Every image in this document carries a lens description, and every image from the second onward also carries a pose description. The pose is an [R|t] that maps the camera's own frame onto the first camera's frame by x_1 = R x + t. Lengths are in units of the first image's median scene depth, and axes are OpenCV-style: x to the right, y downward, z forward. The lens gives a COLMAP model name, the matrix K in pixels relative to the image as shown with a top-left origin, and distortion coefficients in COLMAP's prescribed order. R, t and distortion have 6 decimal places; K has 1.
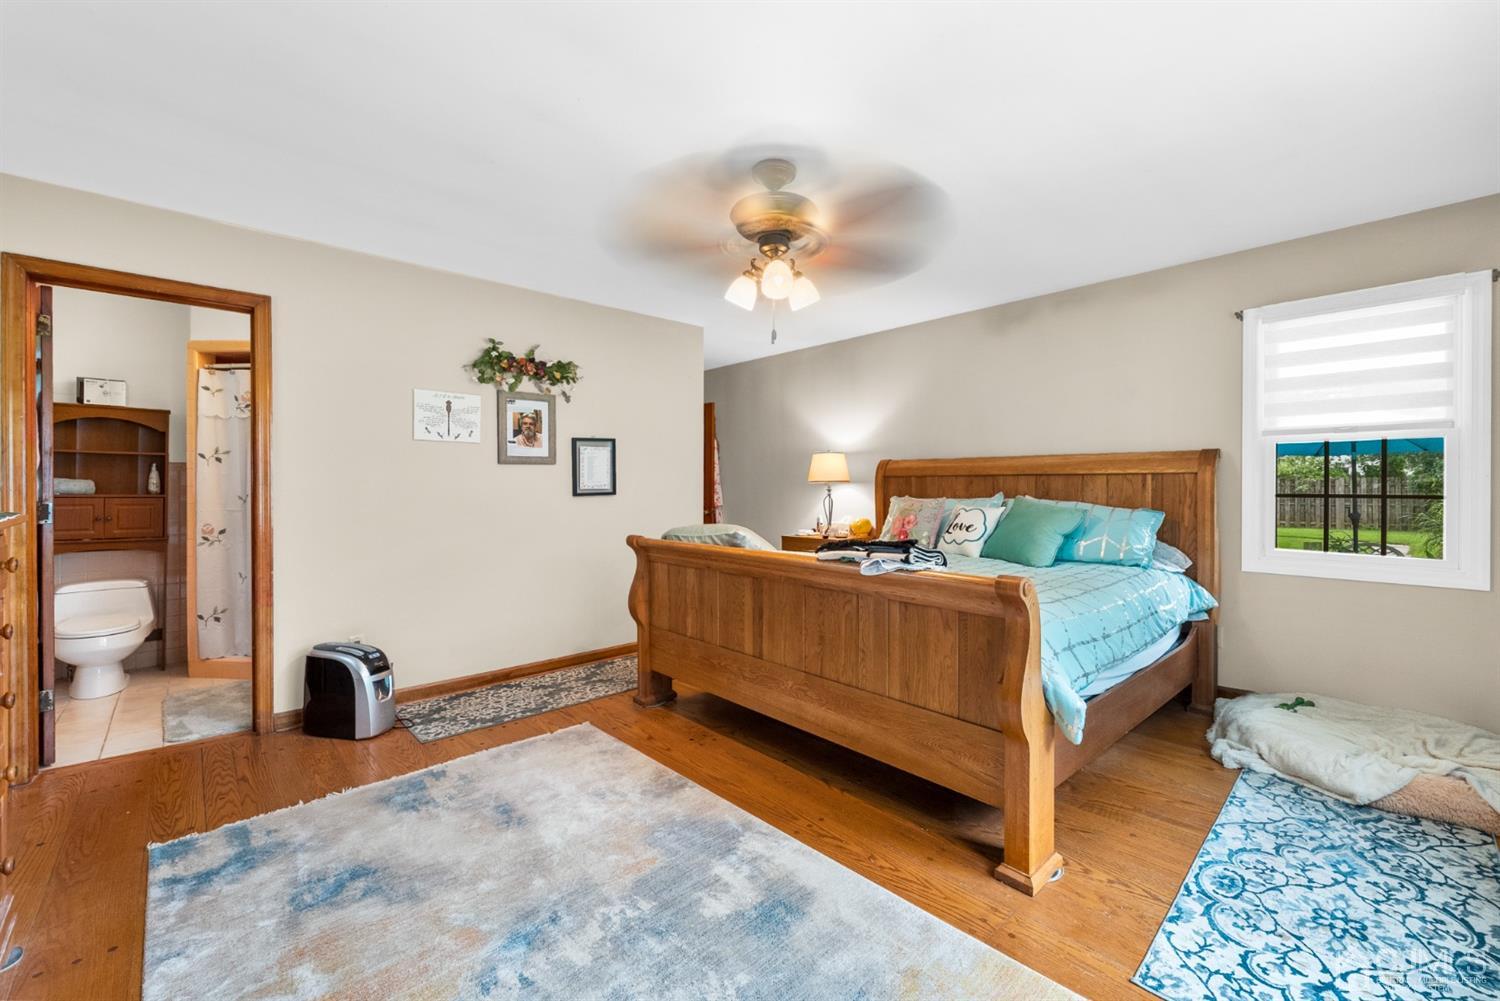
lens RADIAL K [[607.2, 0, 745.0], [0, 607.2, 501.9], [0, 0, 1]] dist [0.001240, 0.000432]
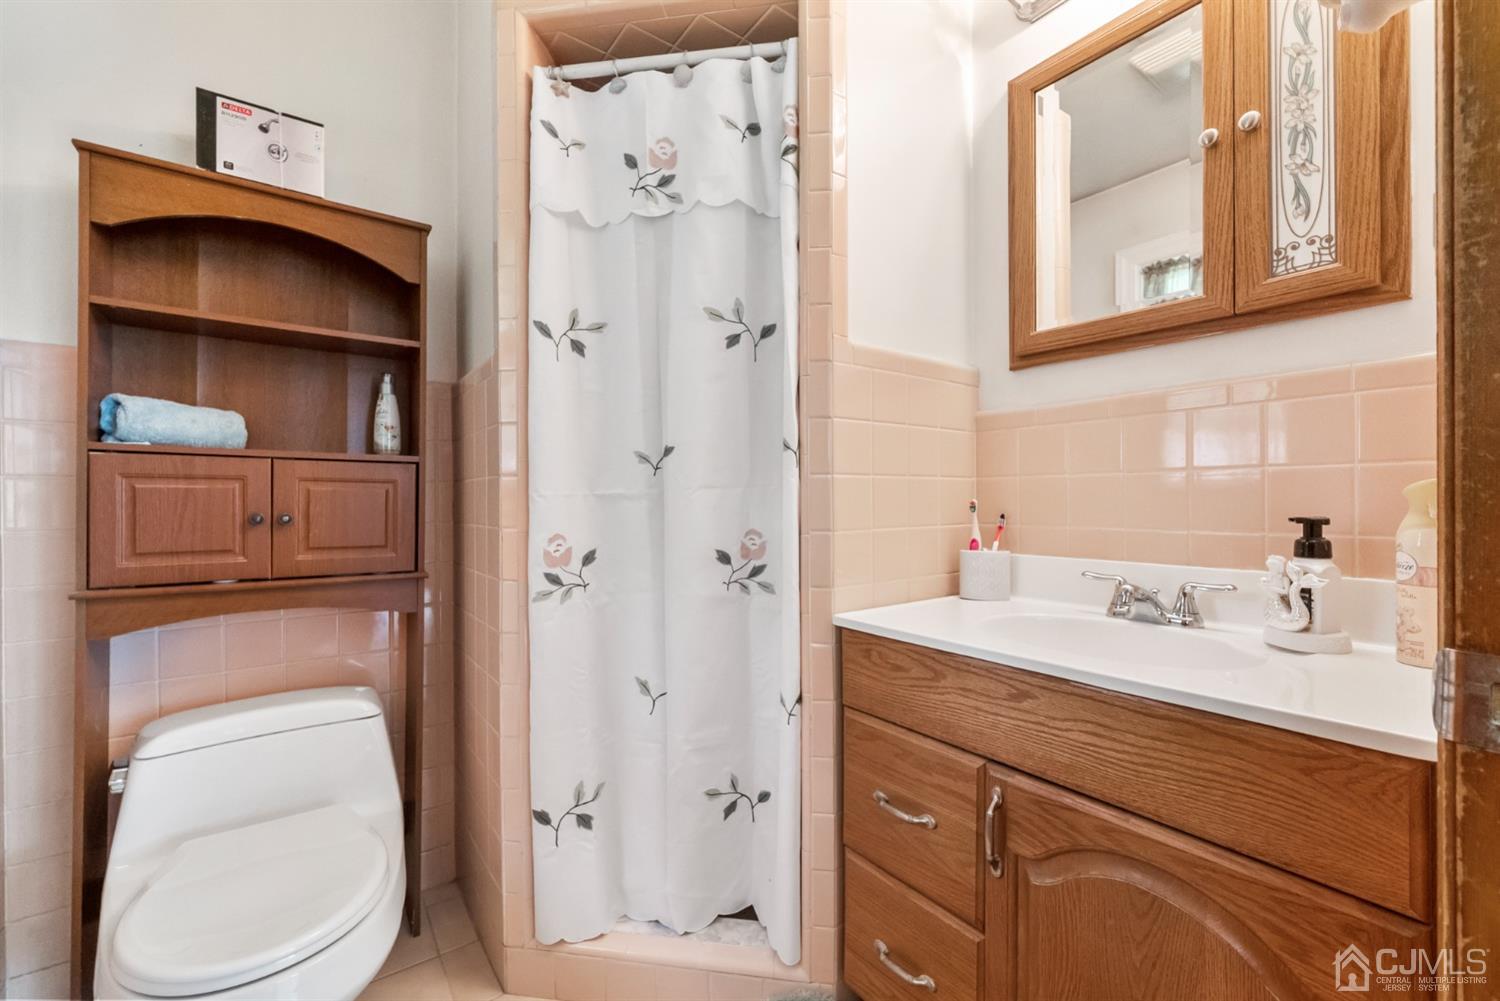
lens RADIAL K [[586.0, 0, 754.0], [0, 586.0, 509.9], [0, 0, 1]] dist [0.001297, 0.000182]
pose [[0.996163, -0.002687, -0.087479, -0.750353], [0.002745, 0.999996, 0.000539, 0.022673], [0.087478, -0.000777, 0.996166, 0.691322]]
